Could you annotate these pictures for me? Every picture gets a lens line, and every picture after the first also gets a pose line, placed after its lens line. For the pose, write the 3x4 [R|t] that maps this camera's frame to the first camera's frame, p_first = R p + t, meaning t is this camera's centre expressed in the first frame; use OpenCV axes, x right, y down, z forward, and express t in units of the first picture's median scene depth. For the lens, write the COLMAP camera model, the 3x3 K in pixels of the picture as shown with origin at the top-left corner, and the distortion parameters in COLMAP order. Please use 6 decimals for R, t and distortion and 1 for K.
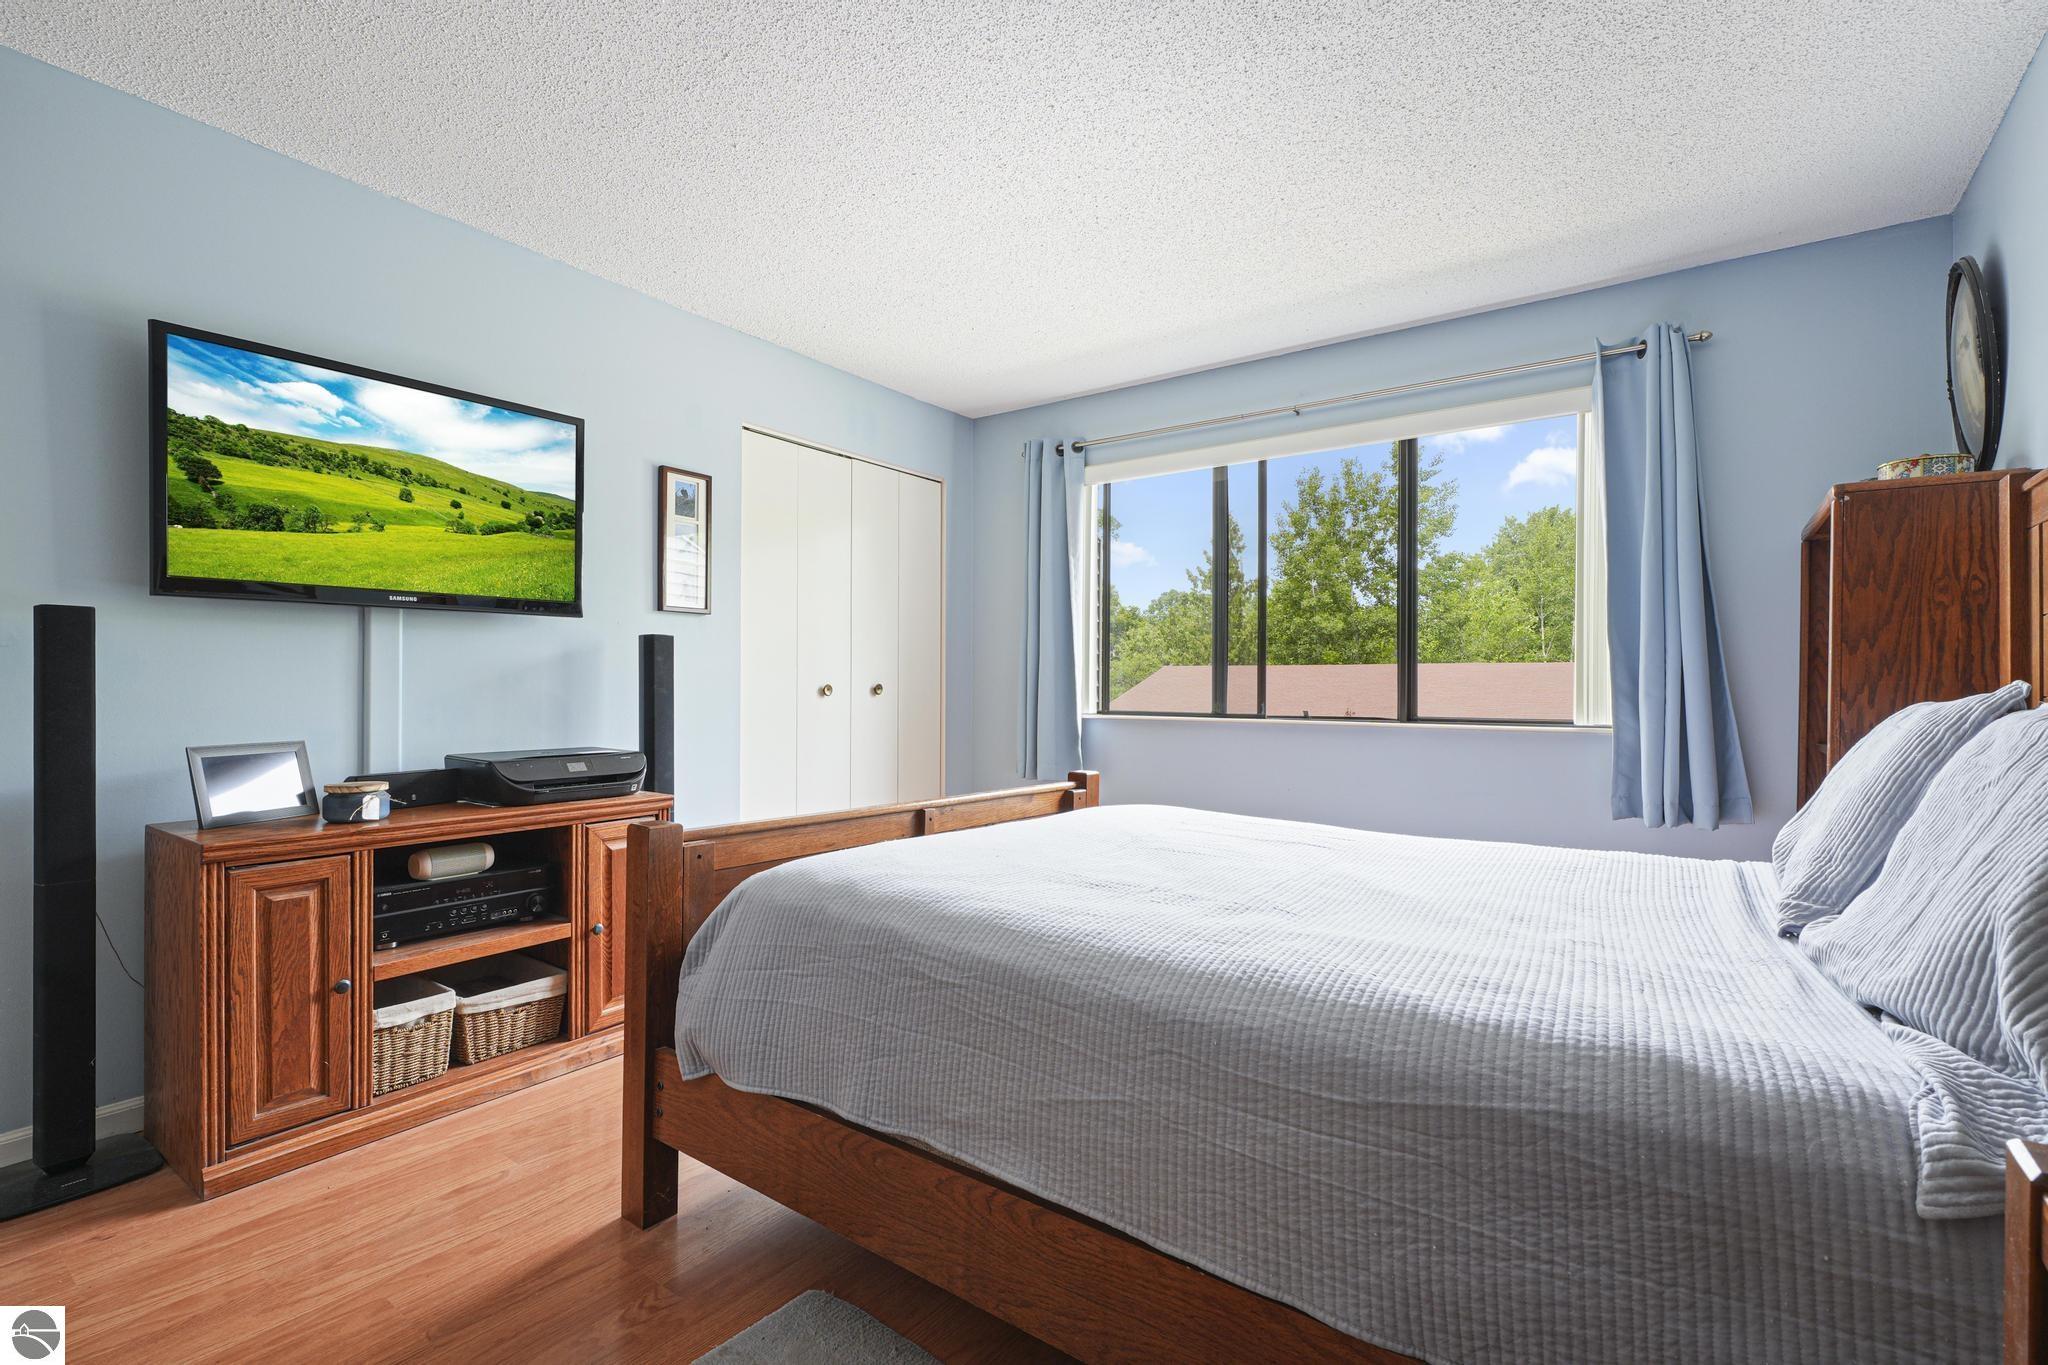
lens RADIAL K [[899.1, 0, 1024.0], [0, 899.1, 682.5], [0, 0, 1]] dist [-0.000552, 0.000070]
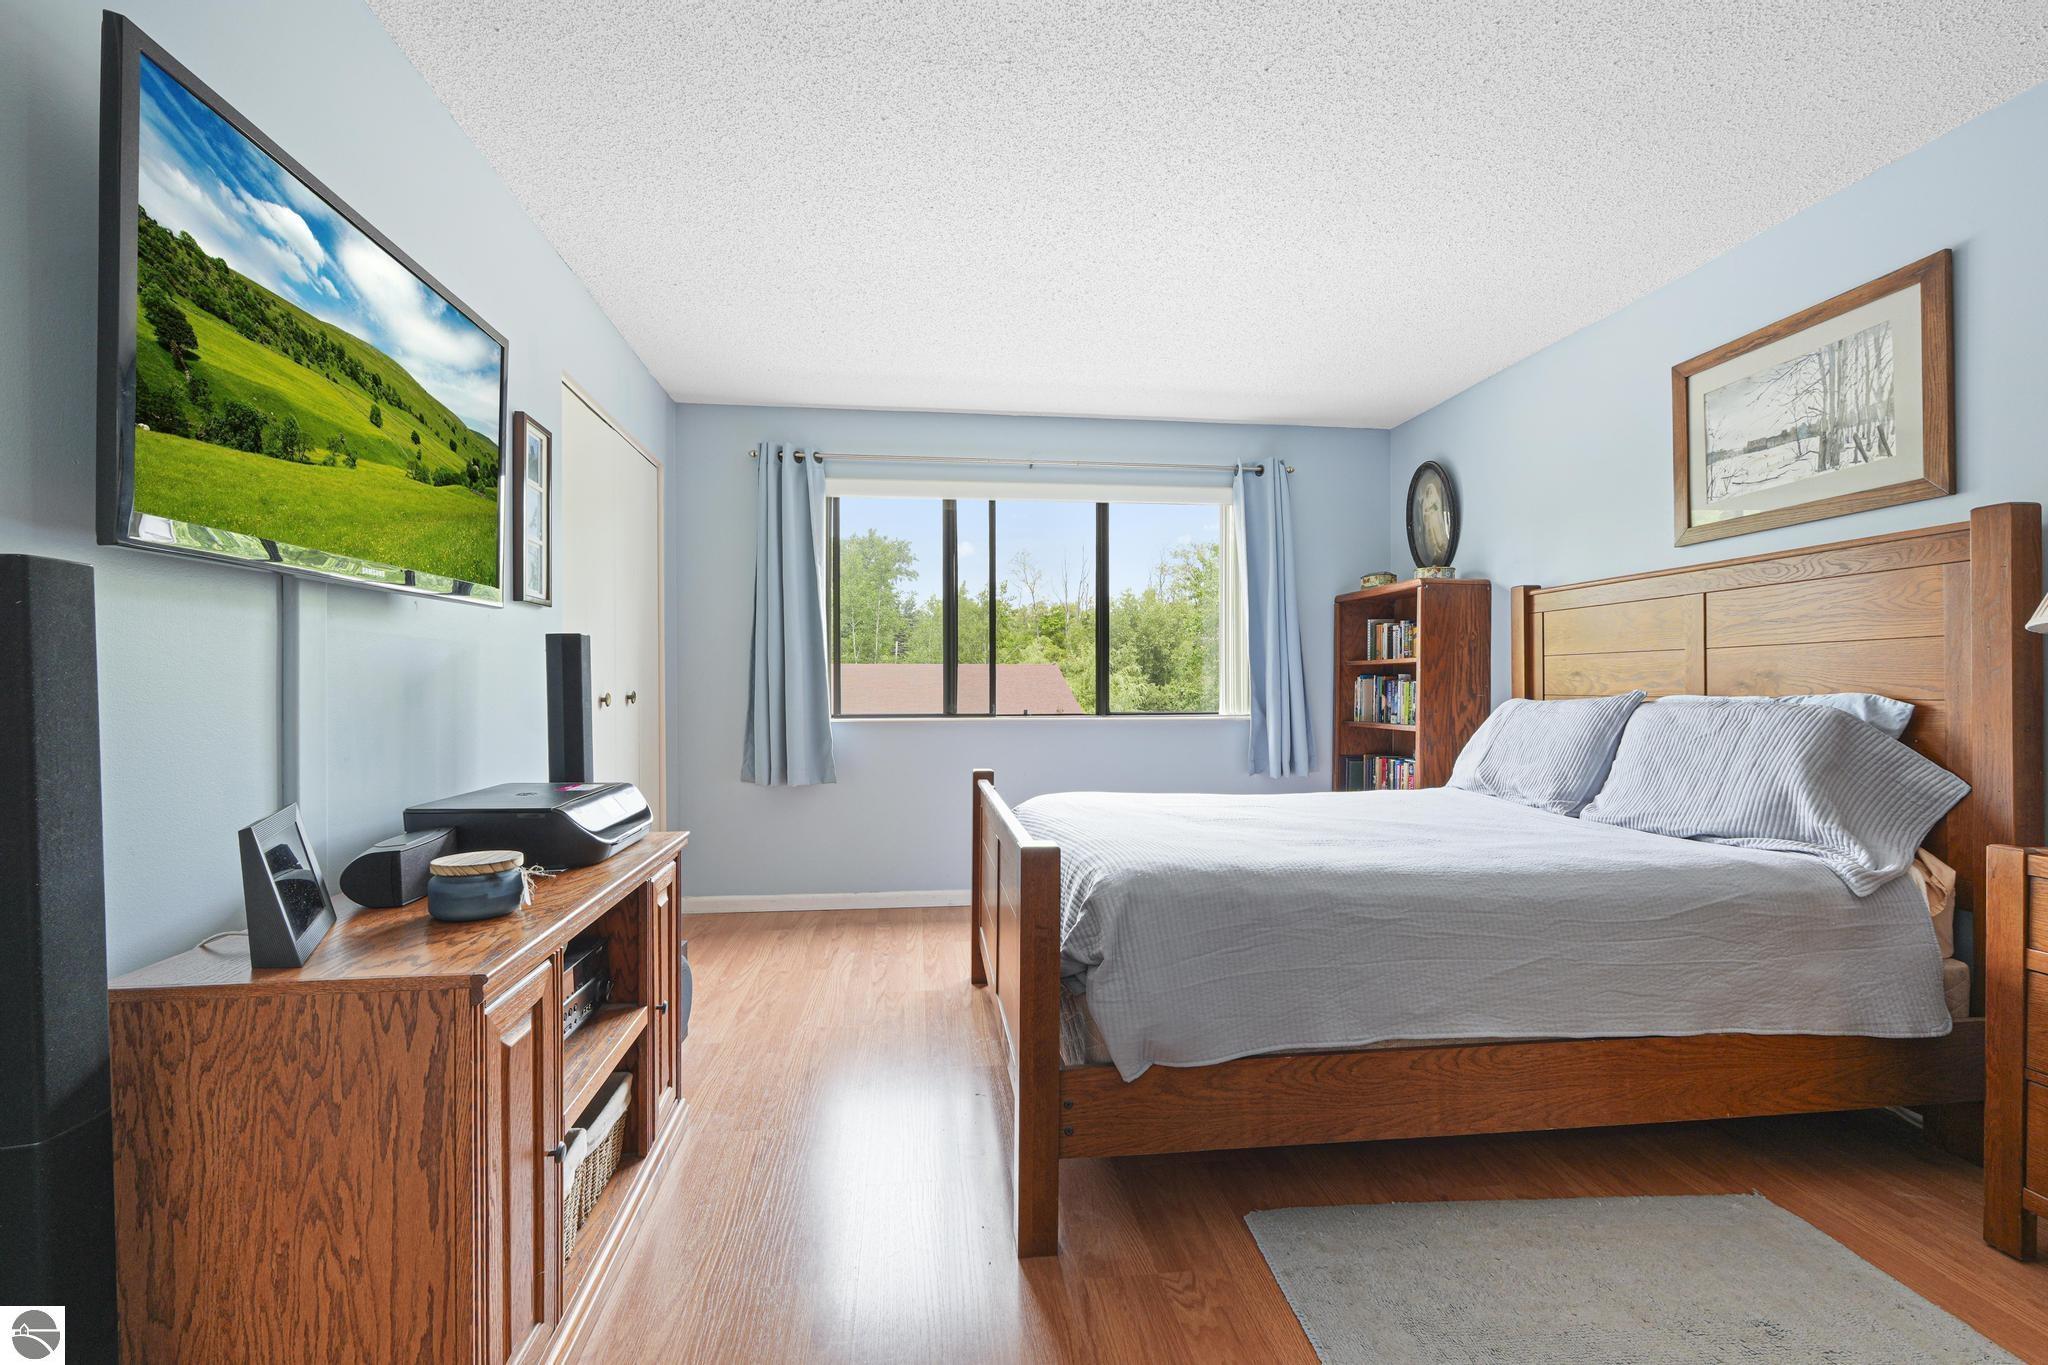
lens RADIAL K [[873.6, 0, 1024.0], [0, 873.6, 682.5], [0, 0, 1]] dist [-0.001069, 0.000516]
pose [[0.744214, -0.007278, 0.667902, -0.839909], [0.004211, 0.999972, 0.006204, -0.019932], [-0.667928, -0.001804, 0.744223, 0.241559]]
